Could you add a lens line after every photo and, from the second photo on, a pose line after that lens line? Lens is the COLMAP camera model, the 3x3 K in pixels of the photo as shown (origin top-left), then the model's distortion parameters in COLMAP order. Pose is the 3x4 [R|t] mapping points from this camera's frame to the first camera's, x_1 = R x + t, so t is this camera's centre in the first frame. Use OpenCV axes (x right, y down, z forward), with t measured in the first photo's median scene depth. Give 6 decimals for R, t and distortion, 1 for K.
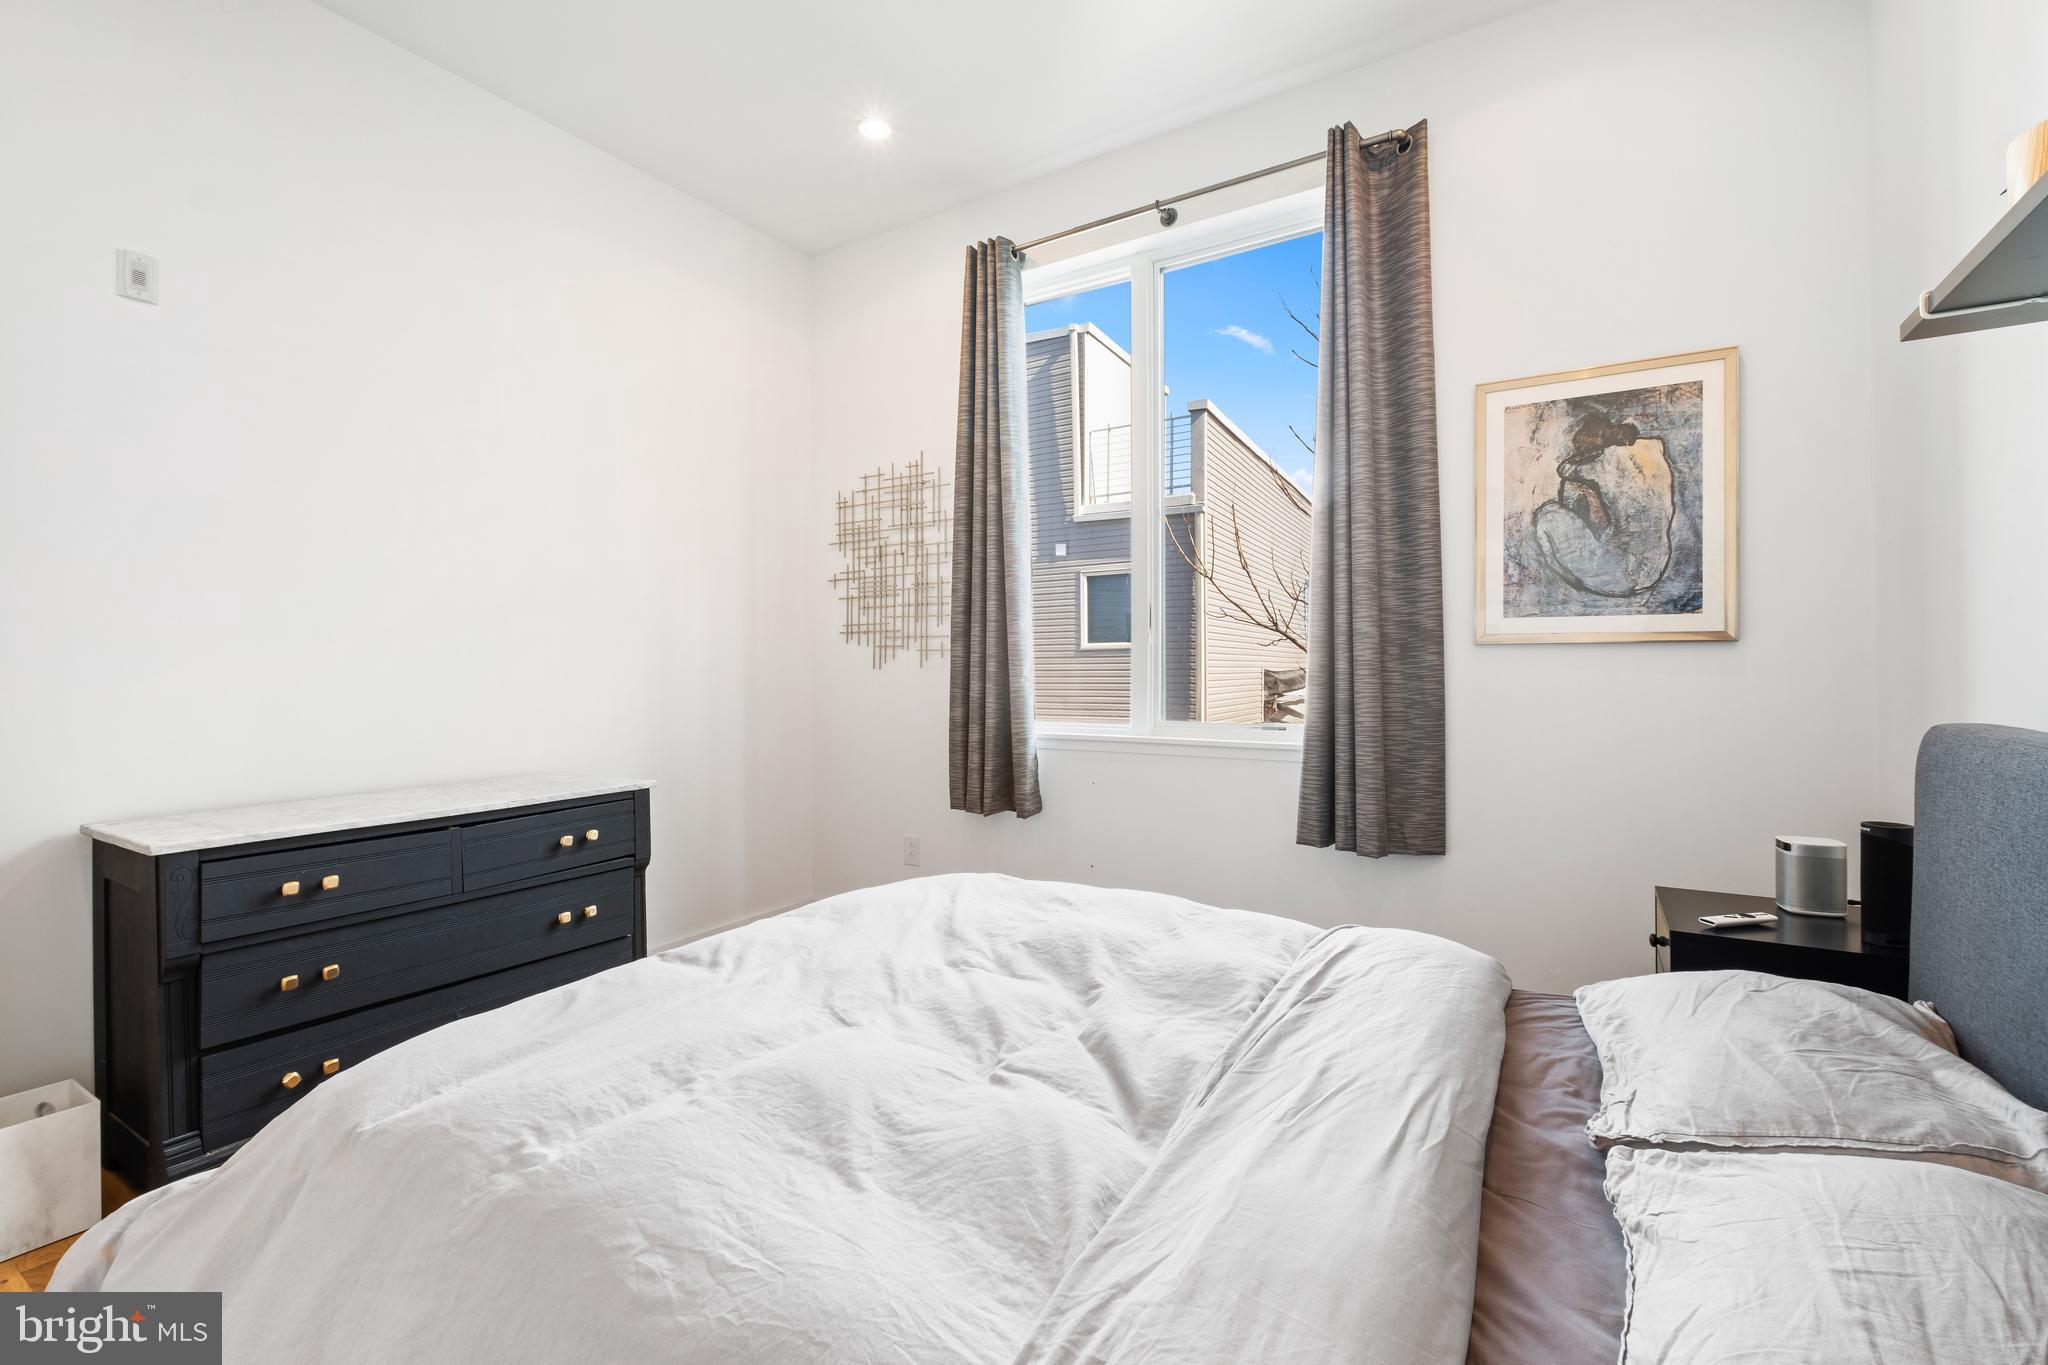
lens RADIAL K [[899.6, 0, 1018.2], [0, 899.6, 664.1], [0, 0, 1]] dist [0.004087, -0.004576]
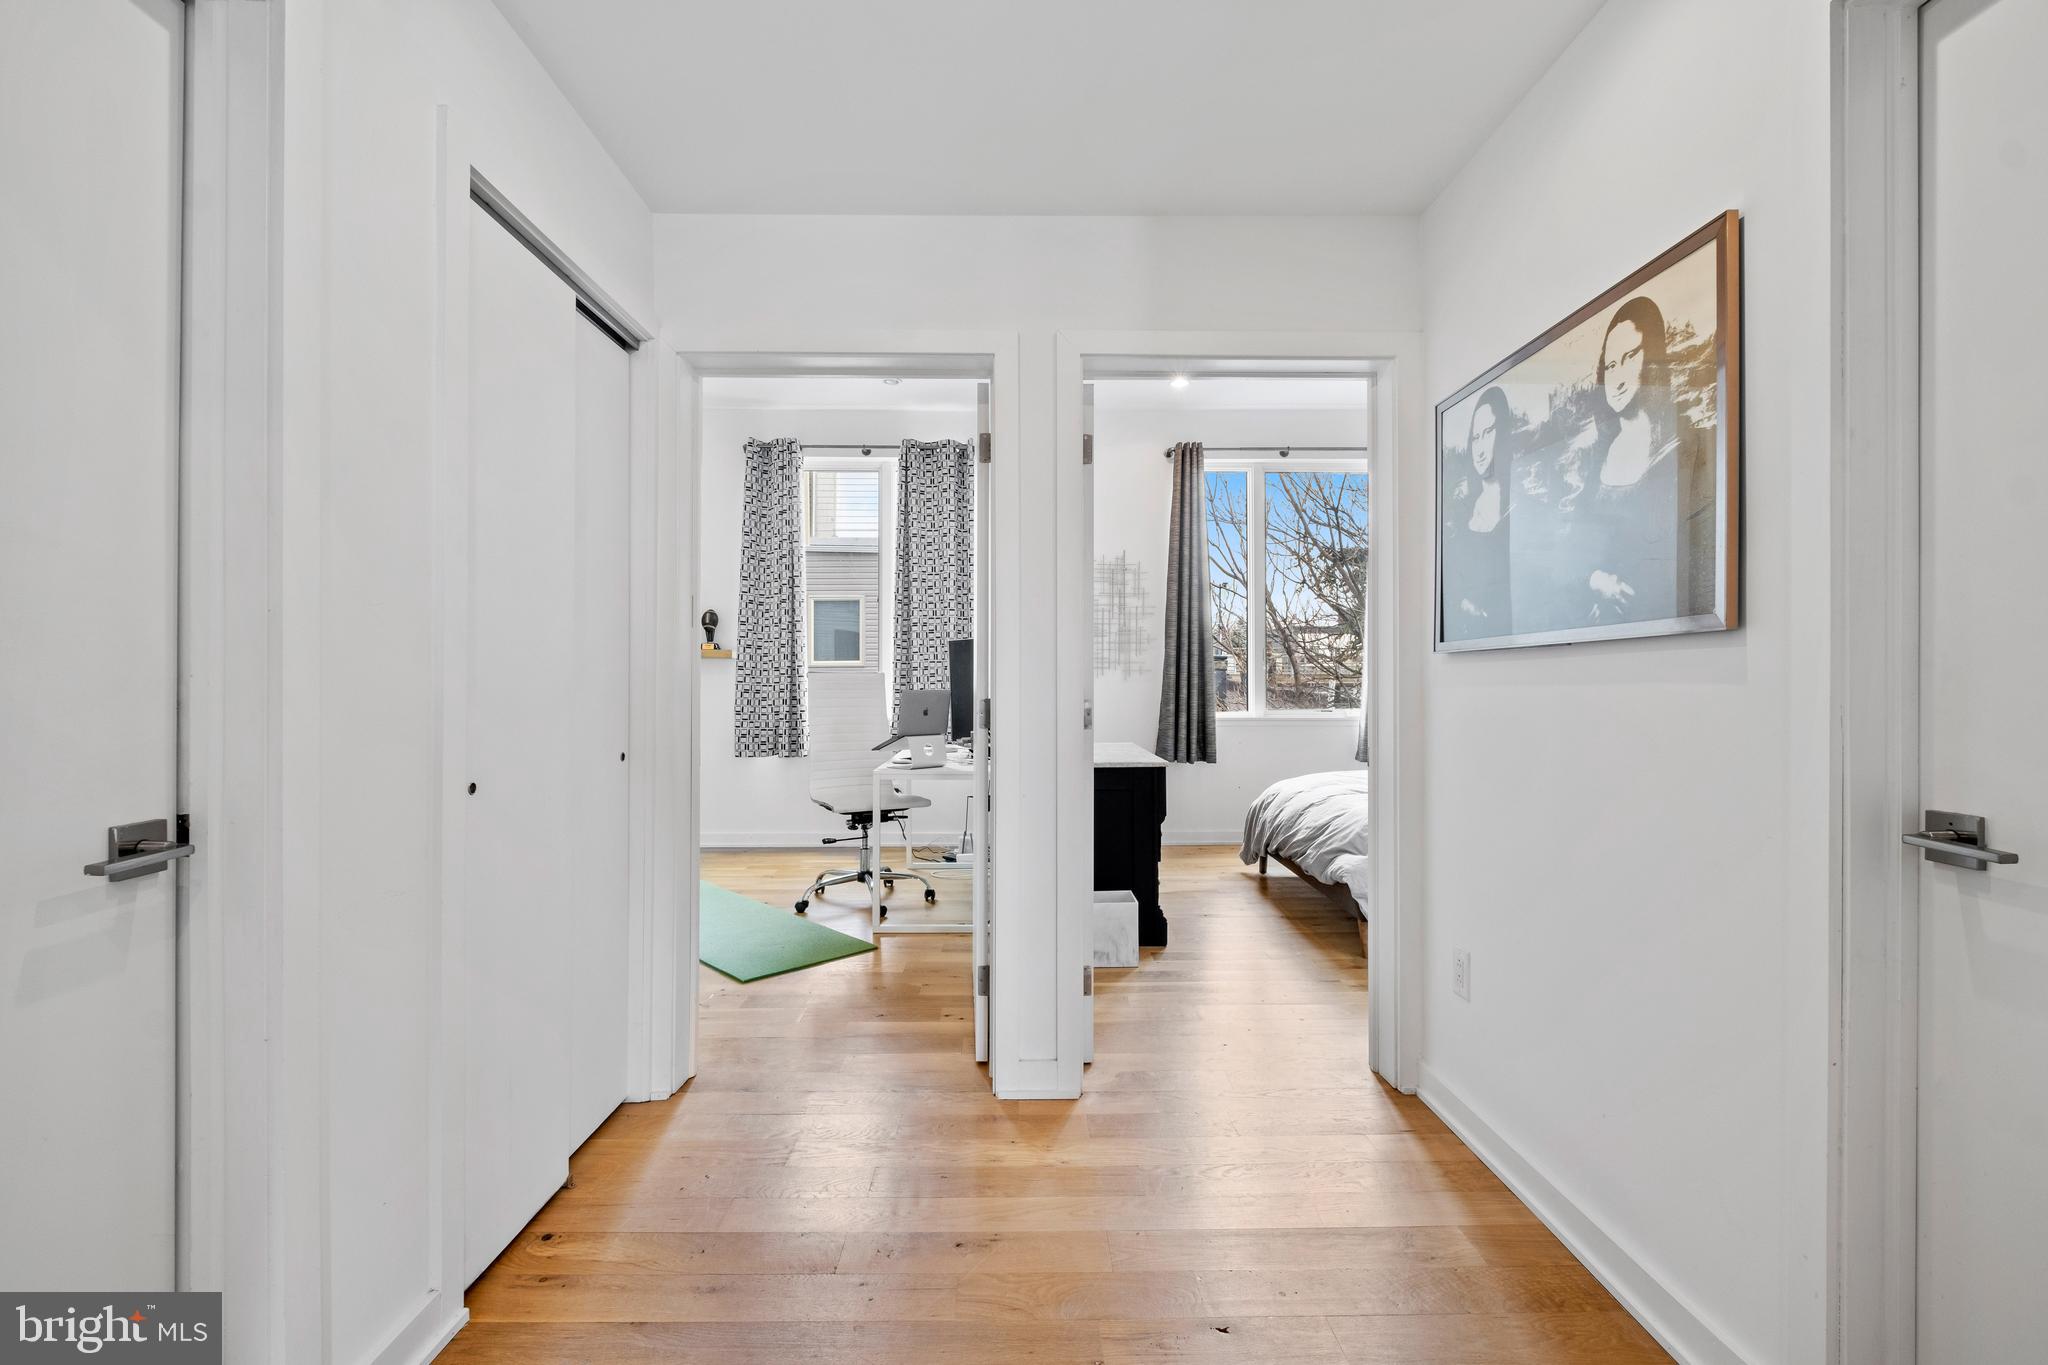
lens RADIAL K [[899.6, 0, 1016.7], [0, 899.6, 682.5], [0, 0, 1]] dist [0.004087, -0.004576]
pose [[0.836038, 0.001611, 0.548669, -1.663166], [-0.002683, 0.999996, 0.001152, 0.007662], [-0.548665, -0.002435, 0.836039, -0.389287]]
